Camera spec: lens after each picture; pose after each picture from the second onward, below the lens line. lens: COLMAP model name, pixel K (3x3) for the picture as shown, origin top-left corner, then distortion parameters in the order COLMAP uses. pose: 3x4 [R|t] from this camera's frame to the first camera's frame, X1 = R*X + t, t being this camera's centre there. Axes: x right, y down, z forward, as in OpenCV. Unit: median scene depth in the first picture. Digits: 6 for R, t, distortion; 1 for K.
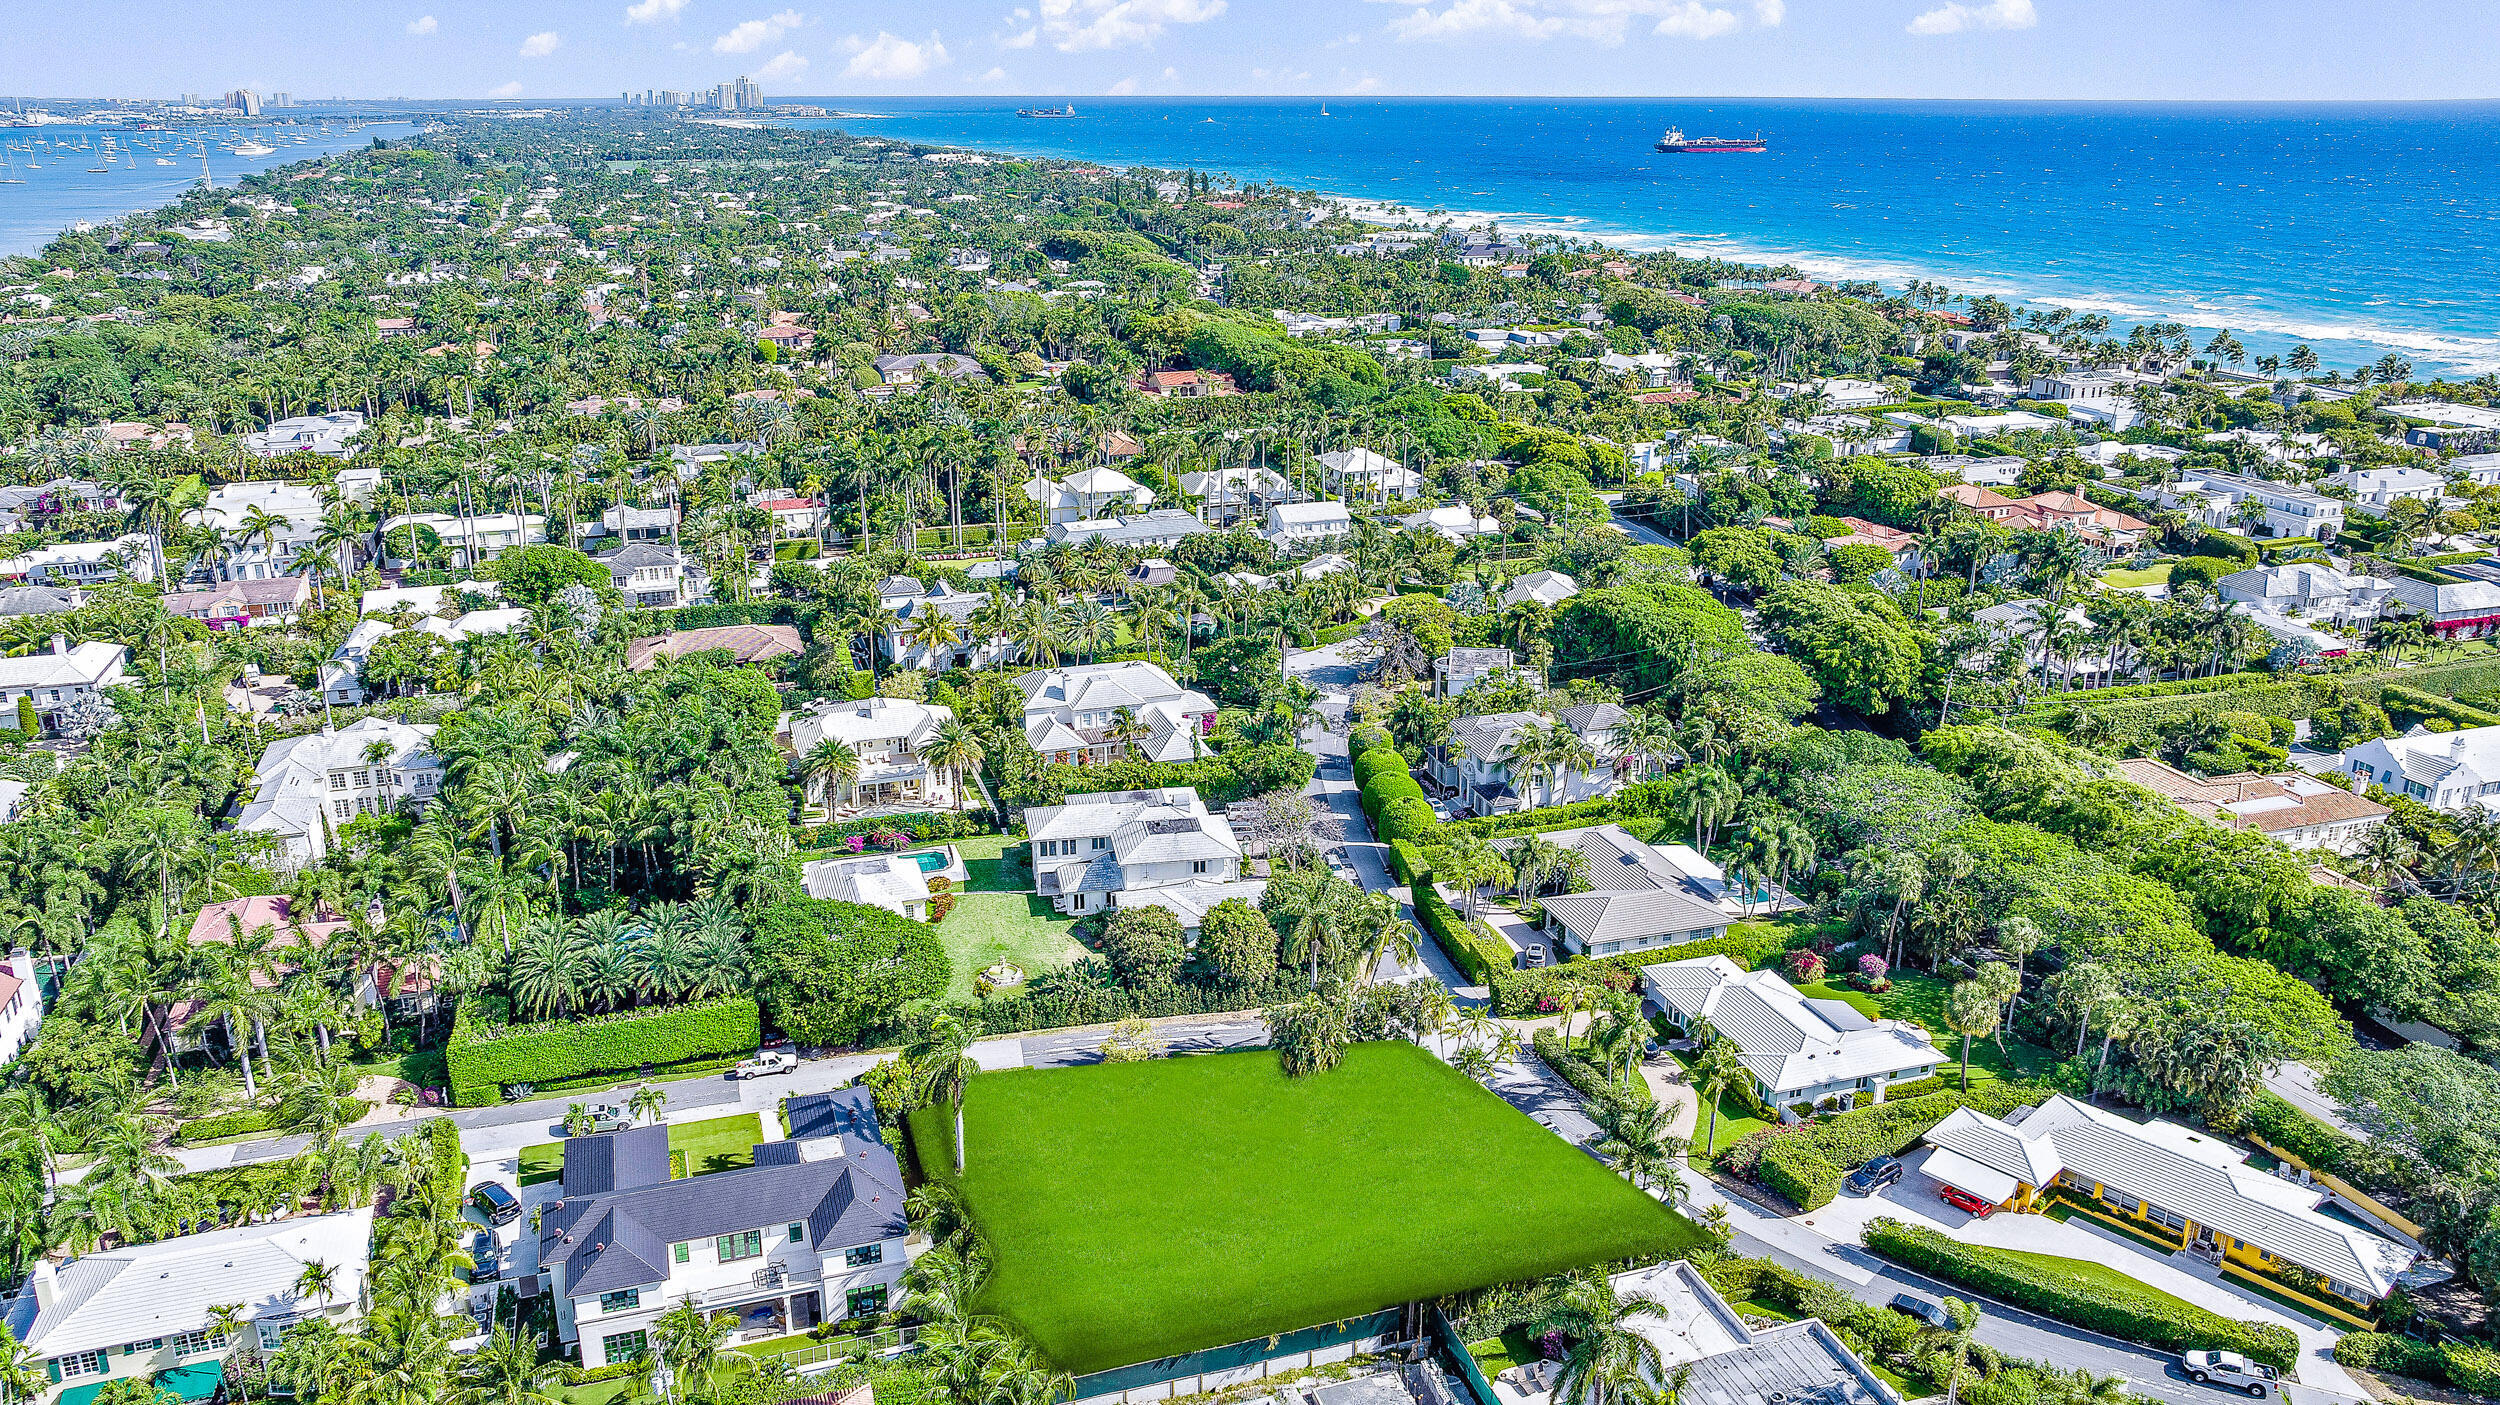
lens RADIAL K [[1800.1, 0, 1250.0], [0, 1800.1, 702.5], [0, 0, 1]] dist [-0.027133, -0.000044]
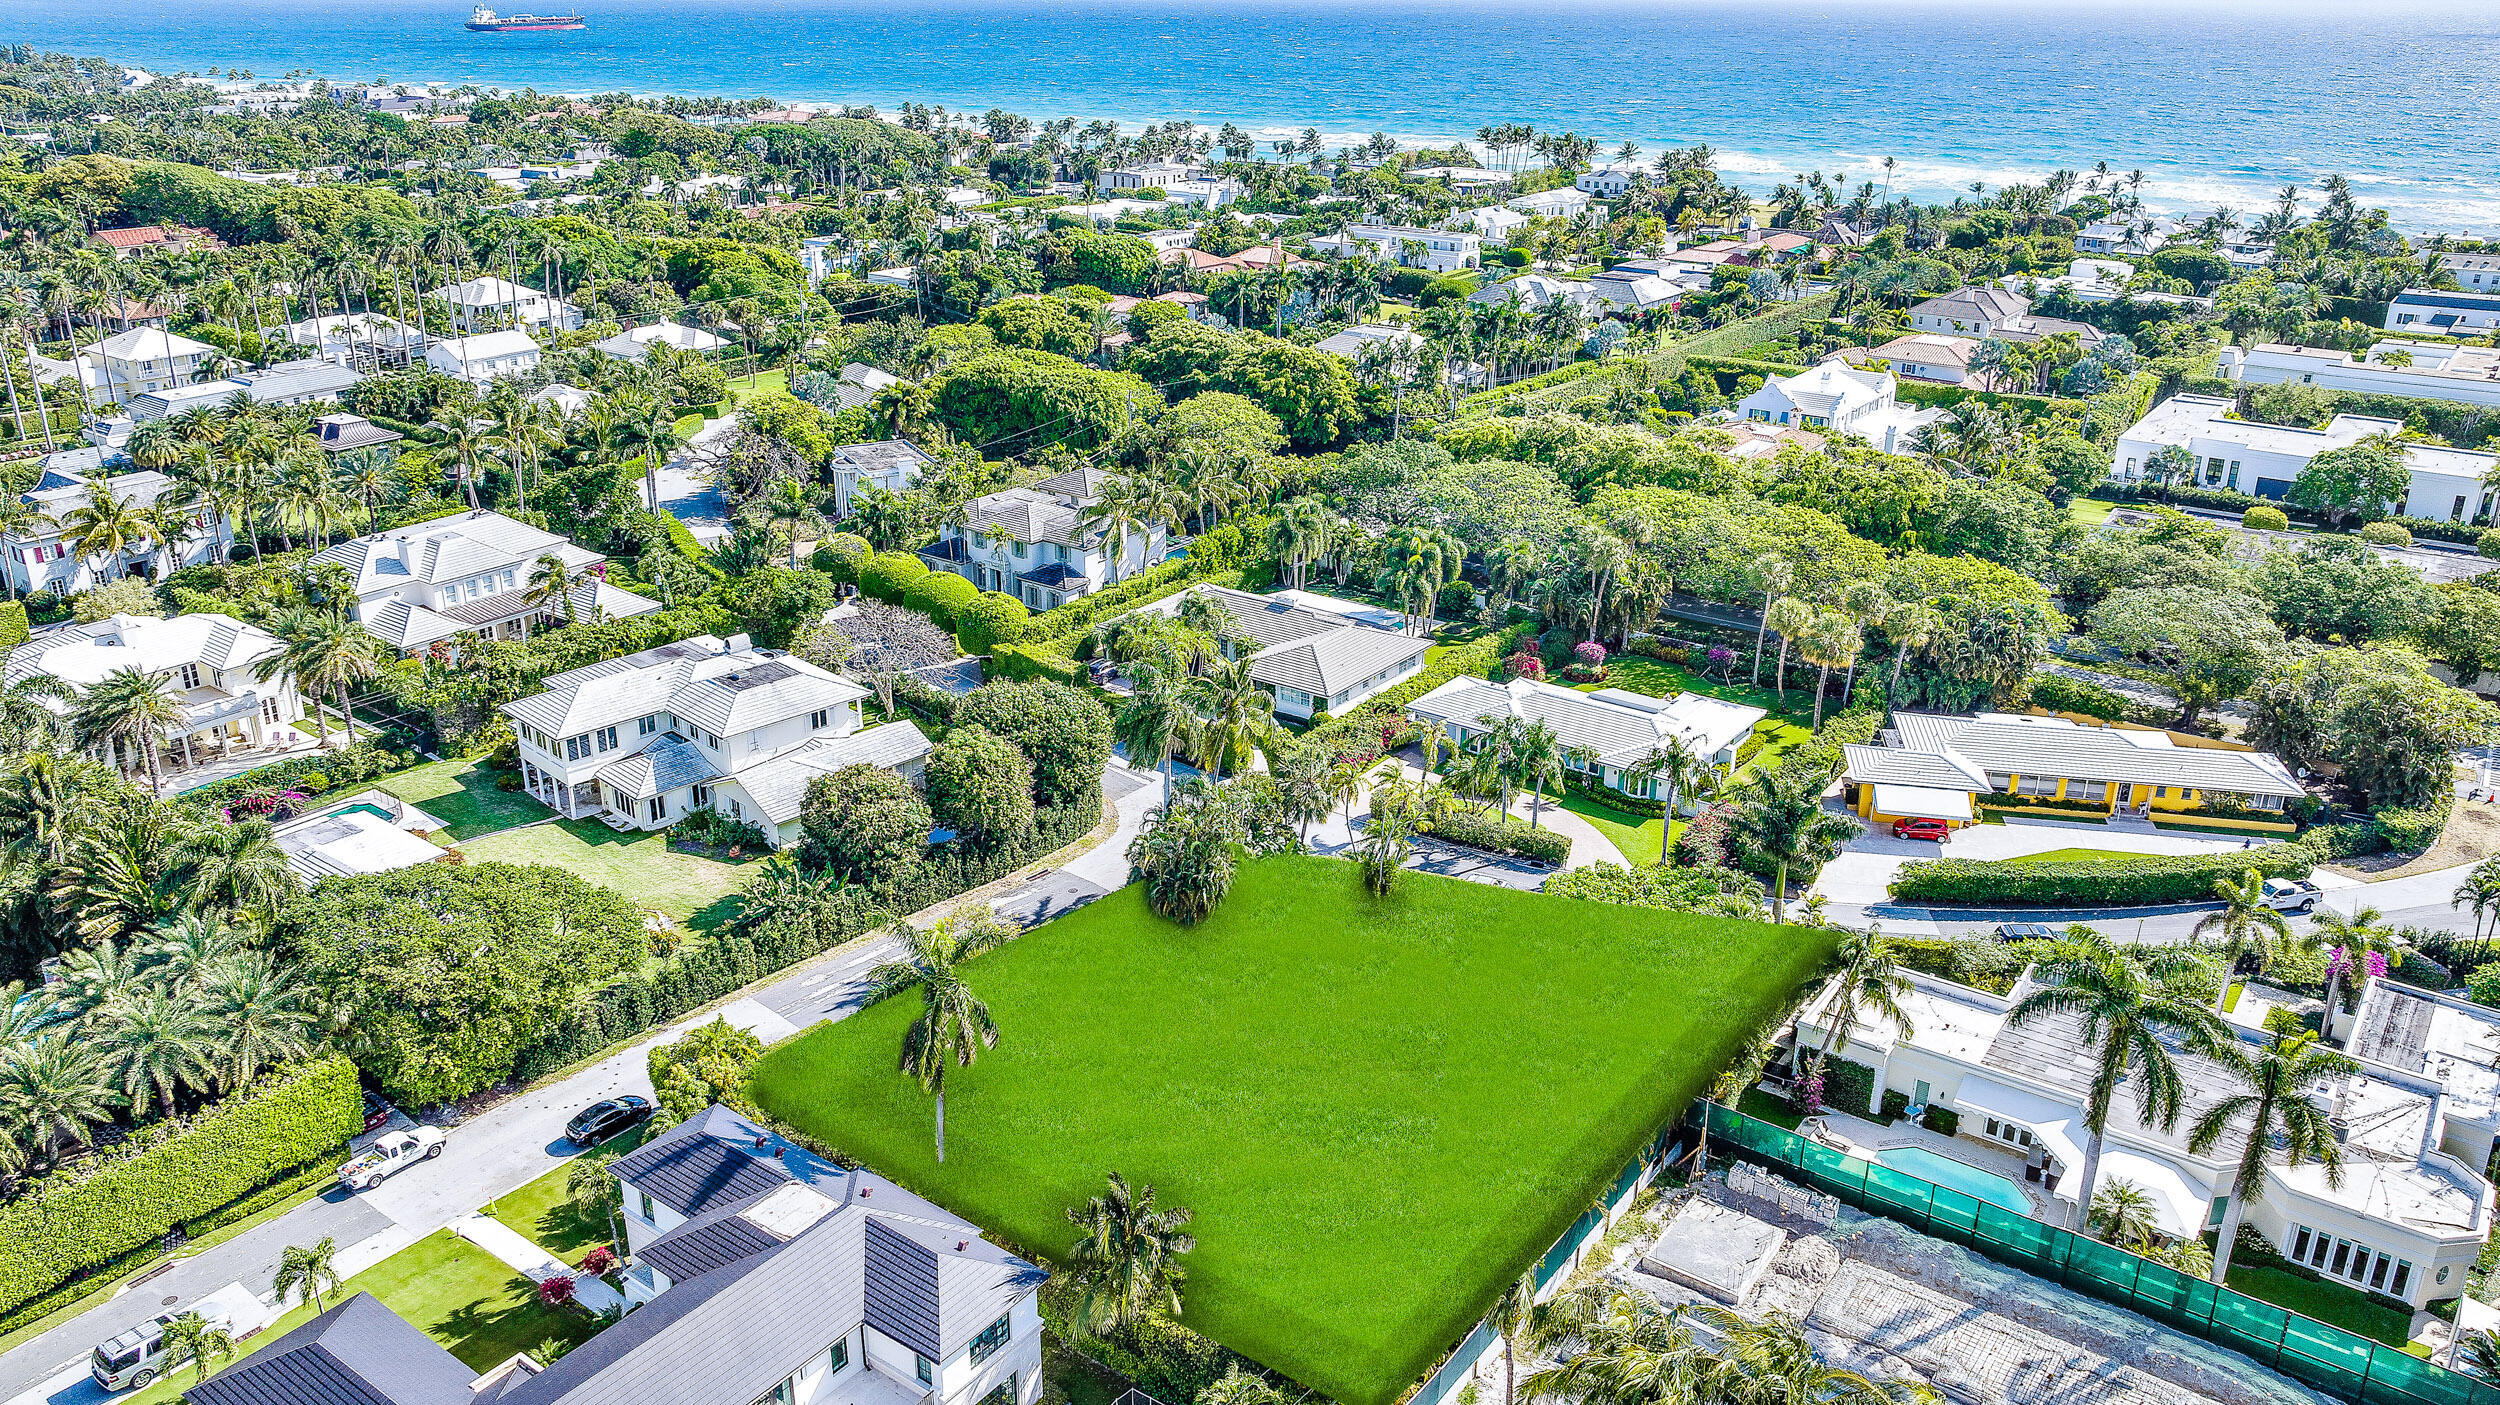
lens RADIAL K [[1800.1, 0, 1250.0], [0, 1800.1, 702.5], [0, 0, 1]] dist [-0.027133, -0.000044]
pose [[0.817973, -0.209537, 0.535737, -0.270508], [0.177185, 0.977795, 0.111906, 0.034316], [-0.547290, 0.003389, 0.836936, 0.297486]]
